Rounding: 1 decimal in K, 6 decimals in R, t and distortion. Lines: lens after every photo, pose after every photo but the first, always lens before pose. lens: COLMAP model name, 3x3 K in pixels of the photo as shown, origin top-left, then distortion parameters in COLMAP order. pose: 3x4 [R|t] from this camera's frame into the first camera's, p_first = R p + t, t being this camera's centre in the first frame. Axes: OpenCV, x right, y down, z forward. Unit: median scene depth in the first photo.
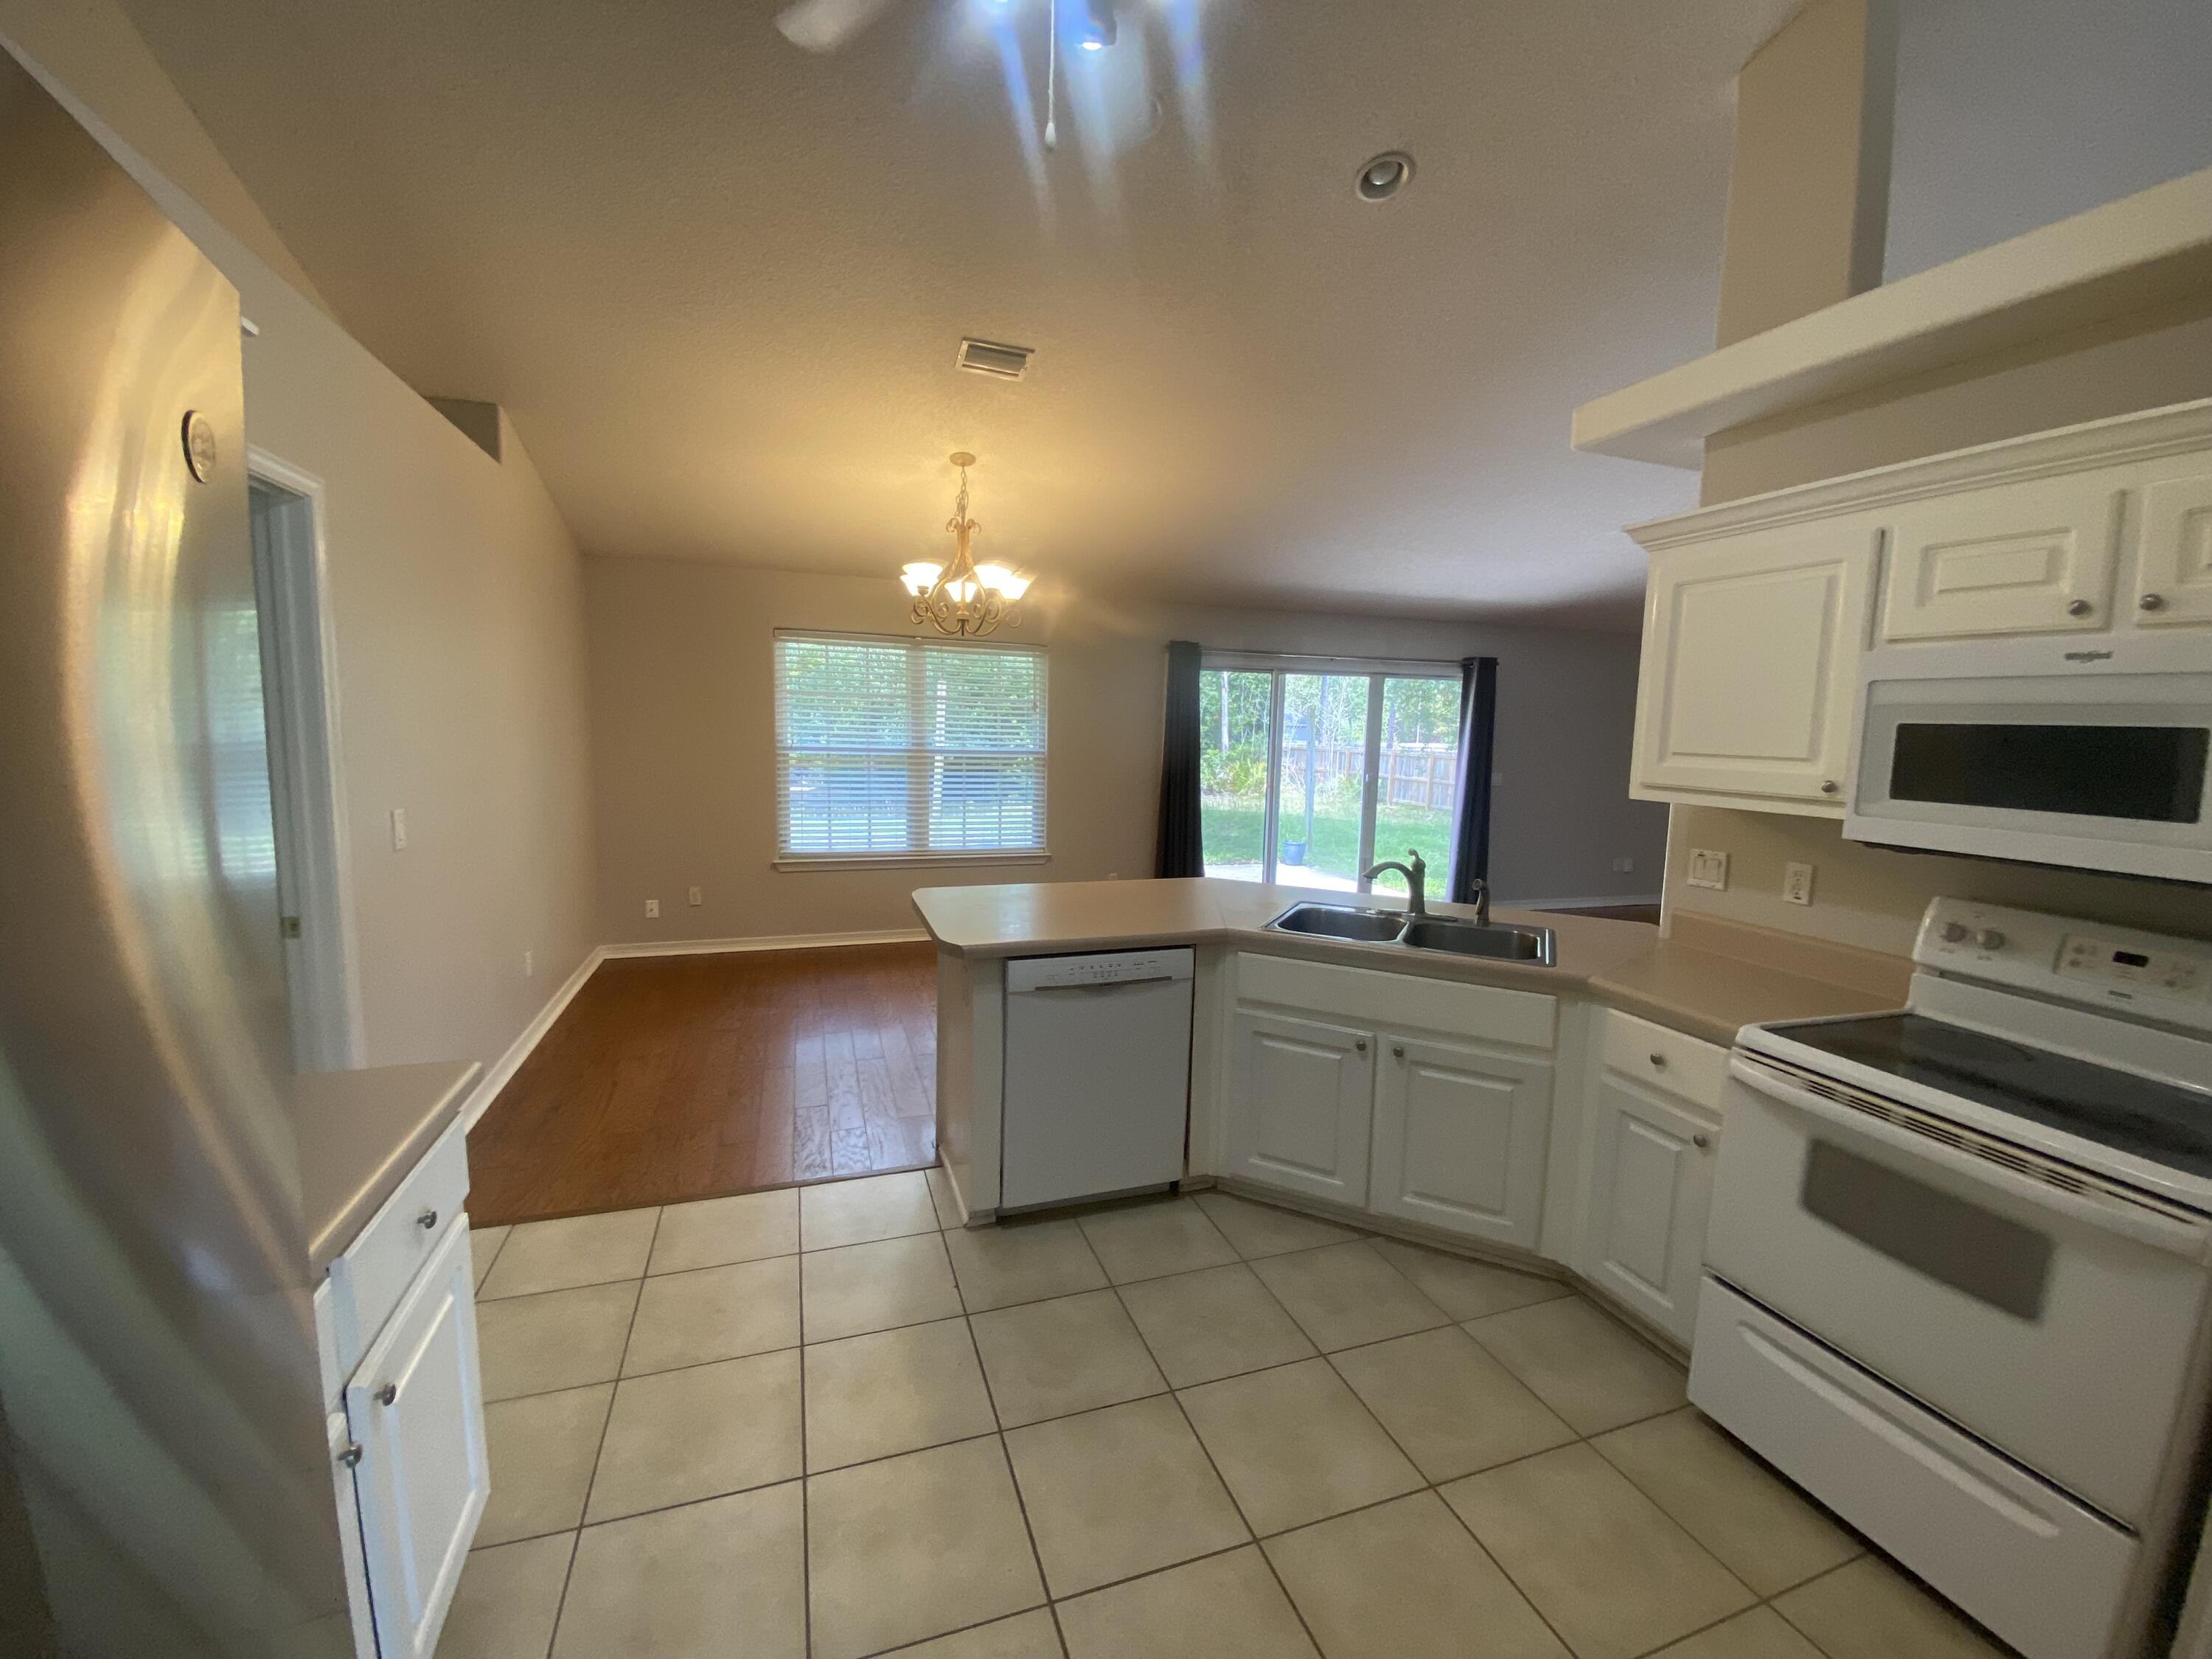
lens RADIAL K [[894.1, 0, 1096.7], [0, 894.1, 837.5], [0, 0, 1]] dist [0.025654, -0.025564]
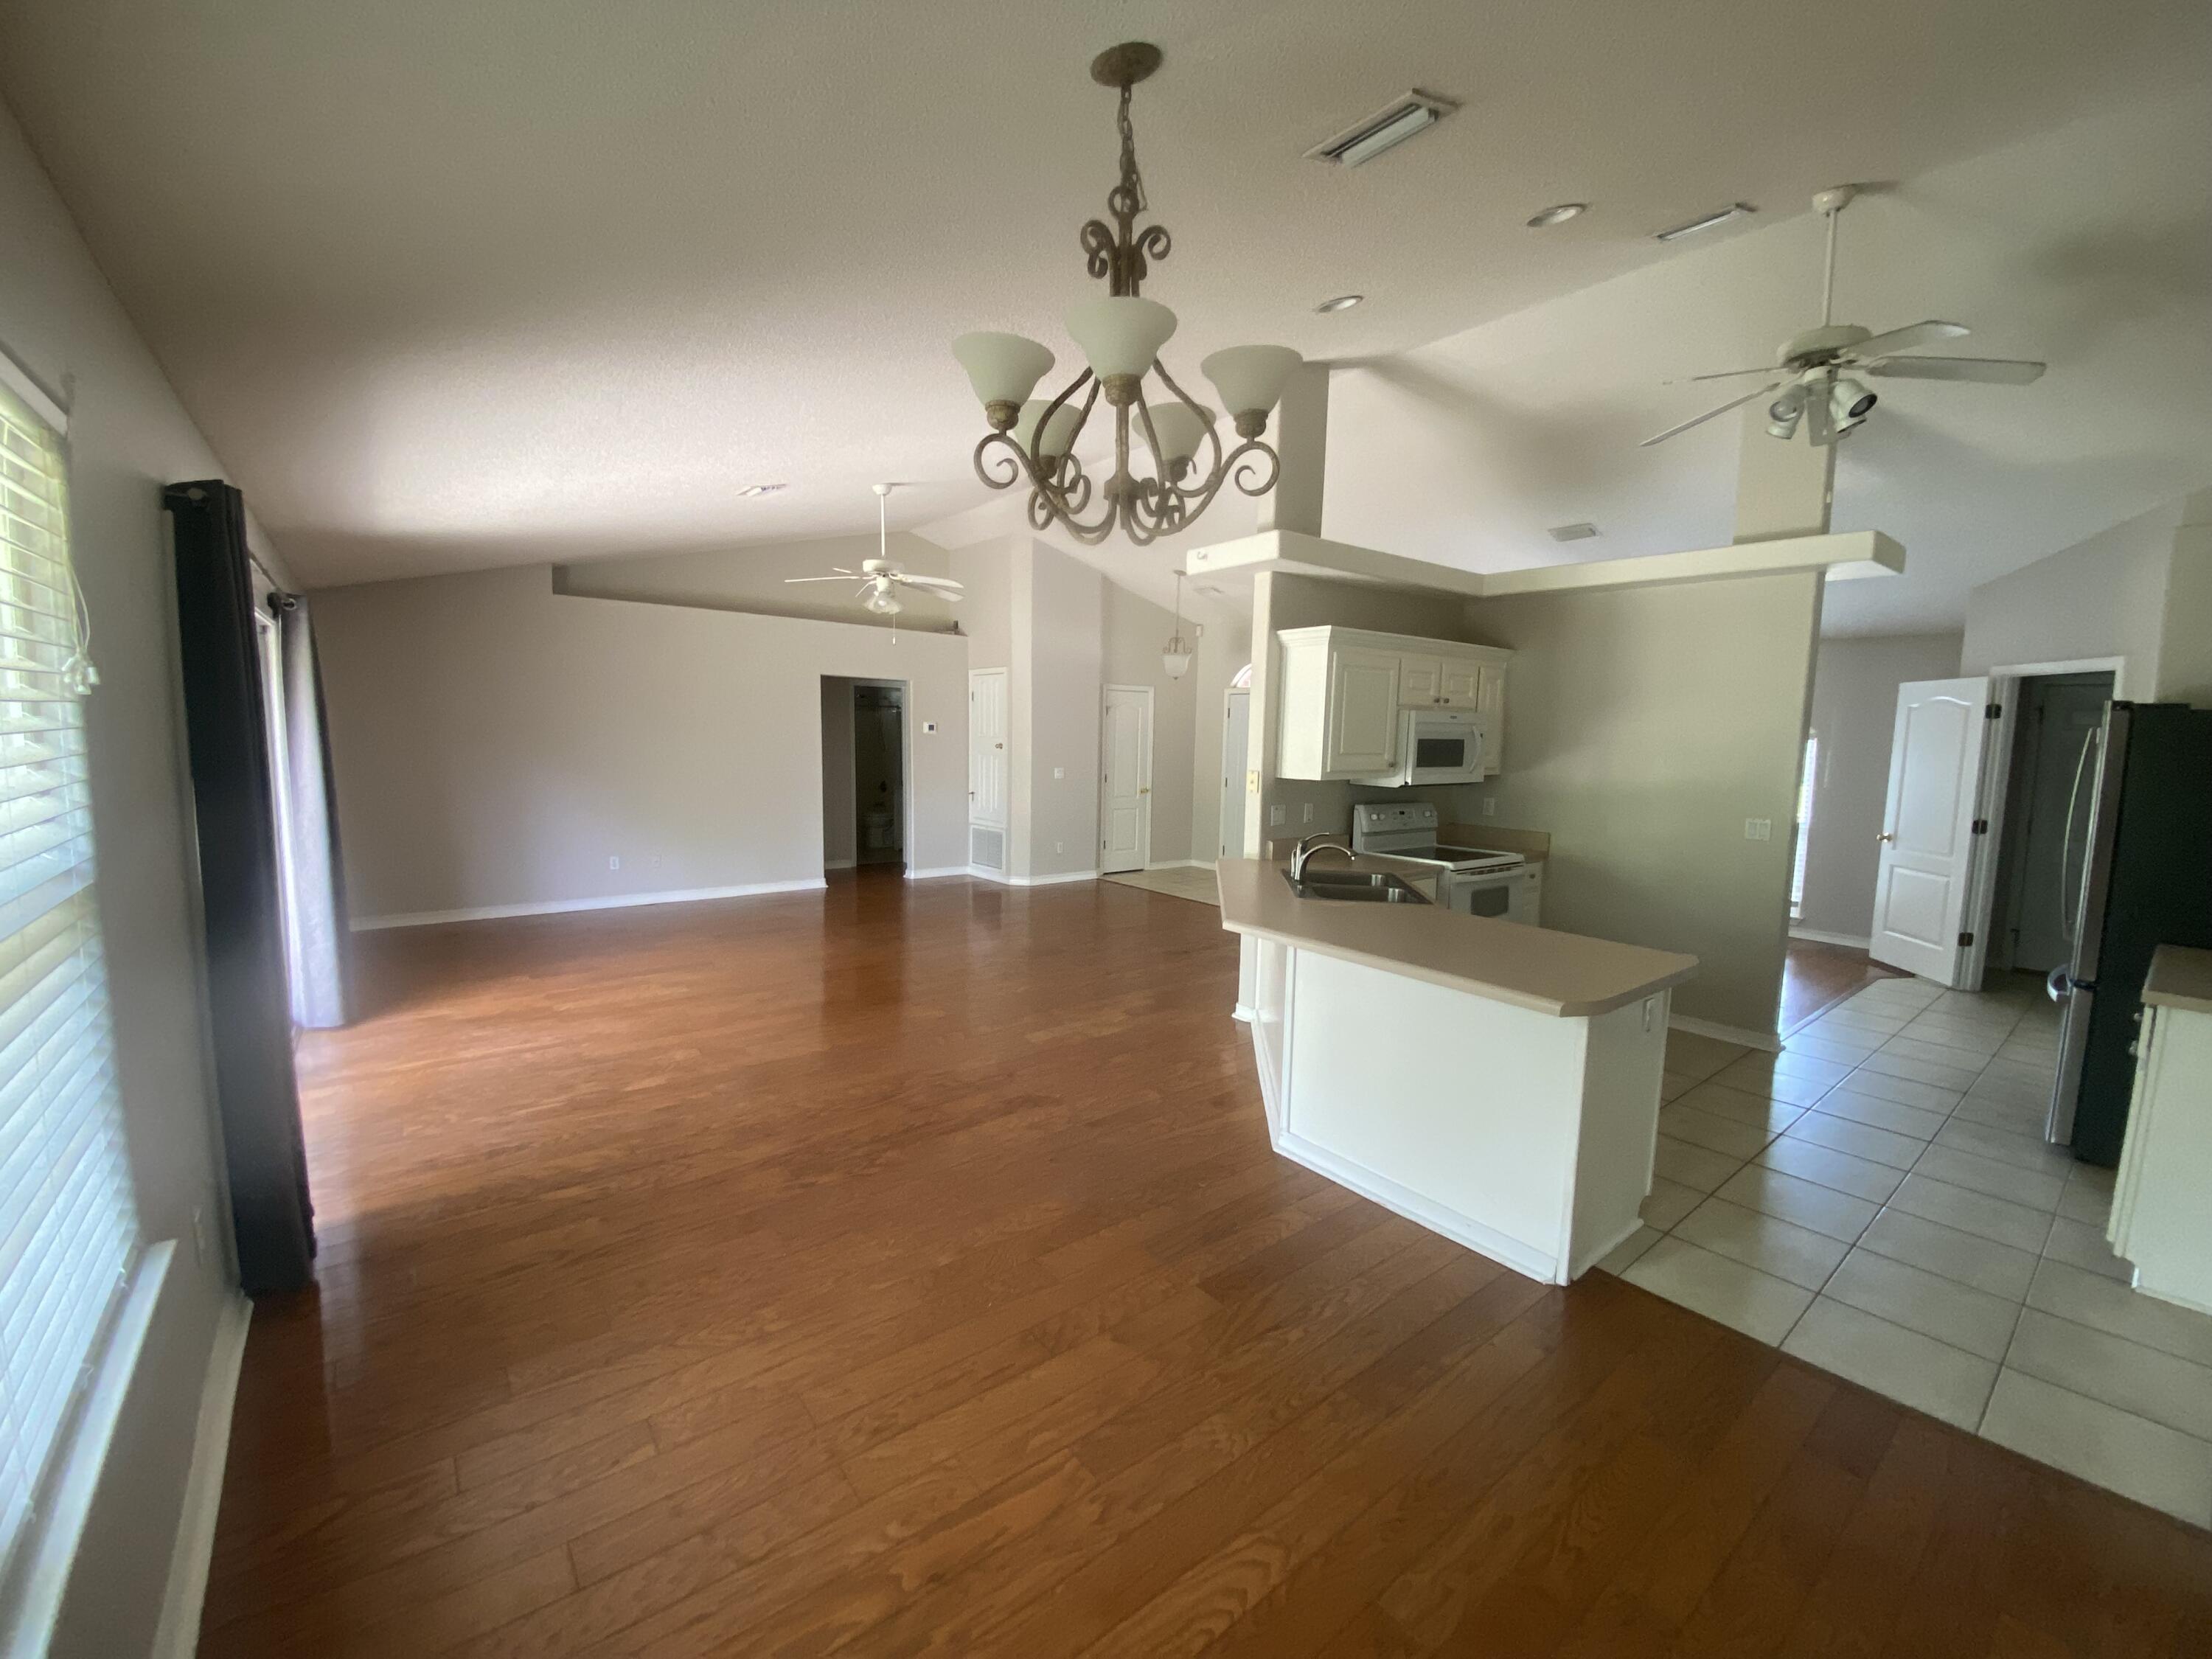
lens RADIAL K [[894.1, 0, 1096.7], [0, 894.1, 837.5], [0, 0, 1]] dist [0.025654, -0.025564]
pose [[-0.336623, -0.134334, 0.932008, -1.256850], [0.094929, 0.979888, 0.175521, -0.387468], [-0.936842, 0.147559, -0.317100, 2.719134]]
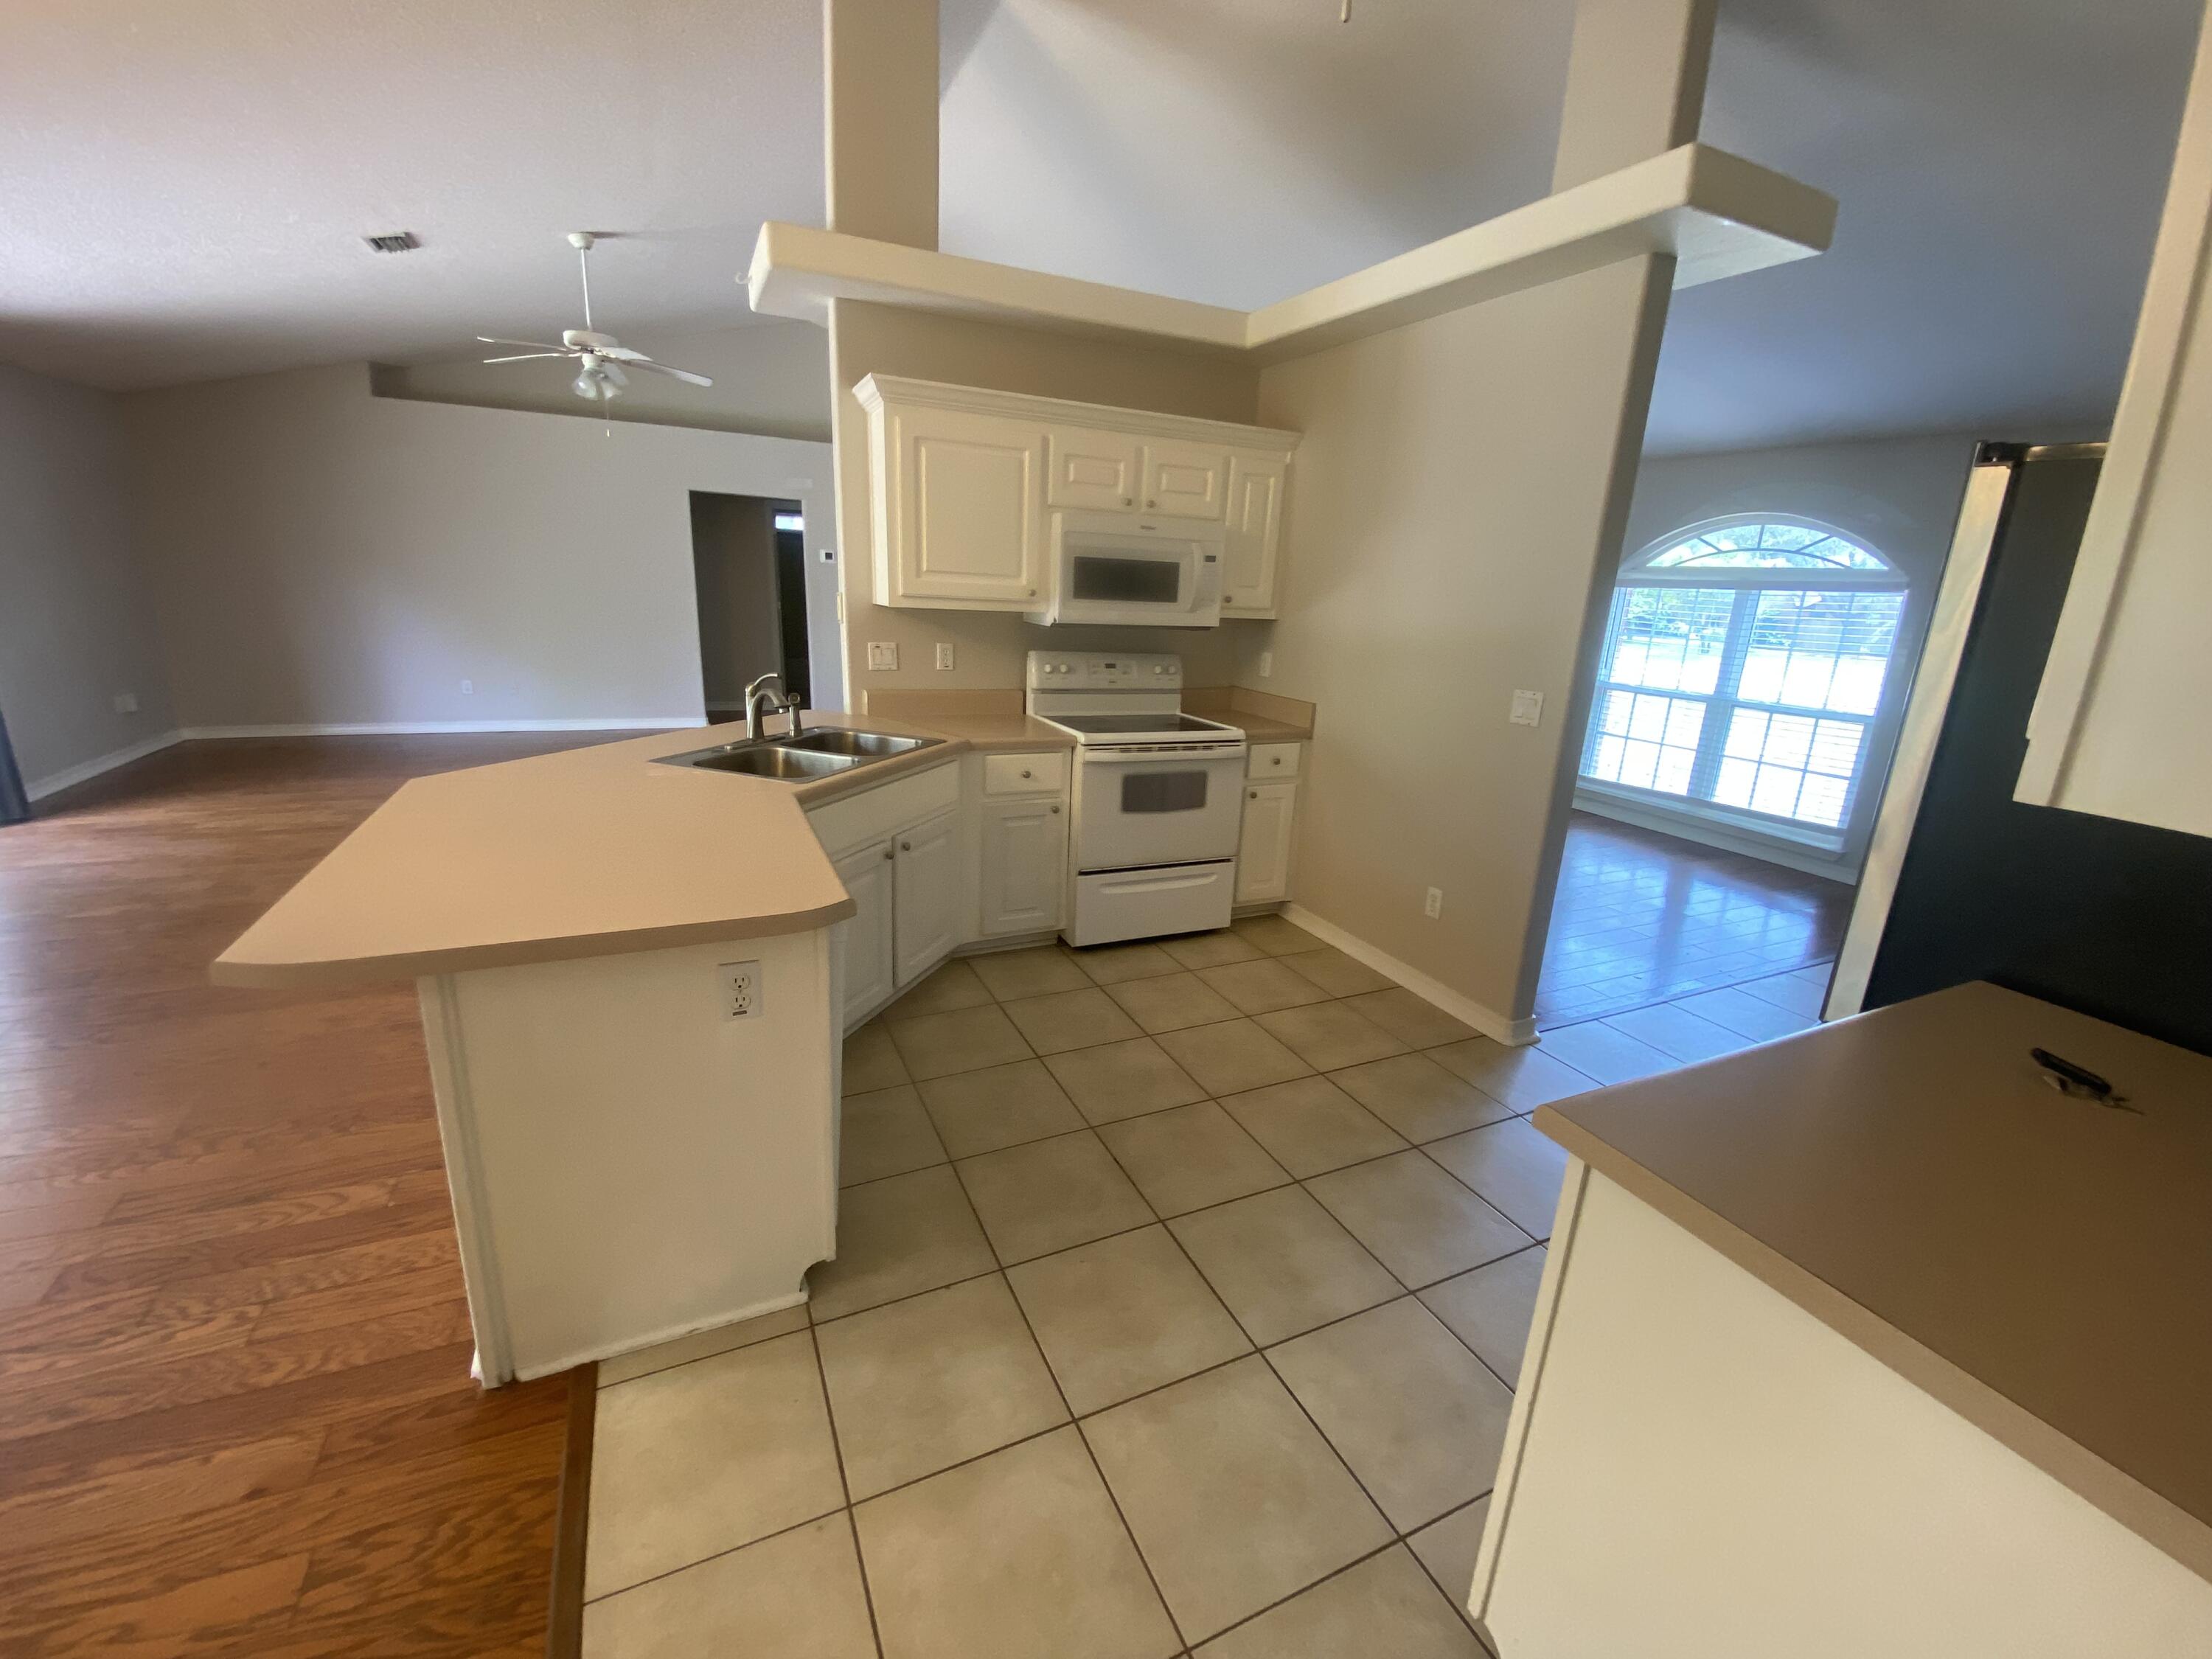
lens RADIAL K [[894.1, 0, 1096.7], [0, 894.1, 837.5], [0, 0, 1]] dist [0.025654, -0.025564]
pose [[-0.108800, -0.294083, 0.949567, -1.037603], [0.077615, 0.949809, 0.303050, -0.129647], [-0.991029, 0.106672, -0.080514, 1.150960]]
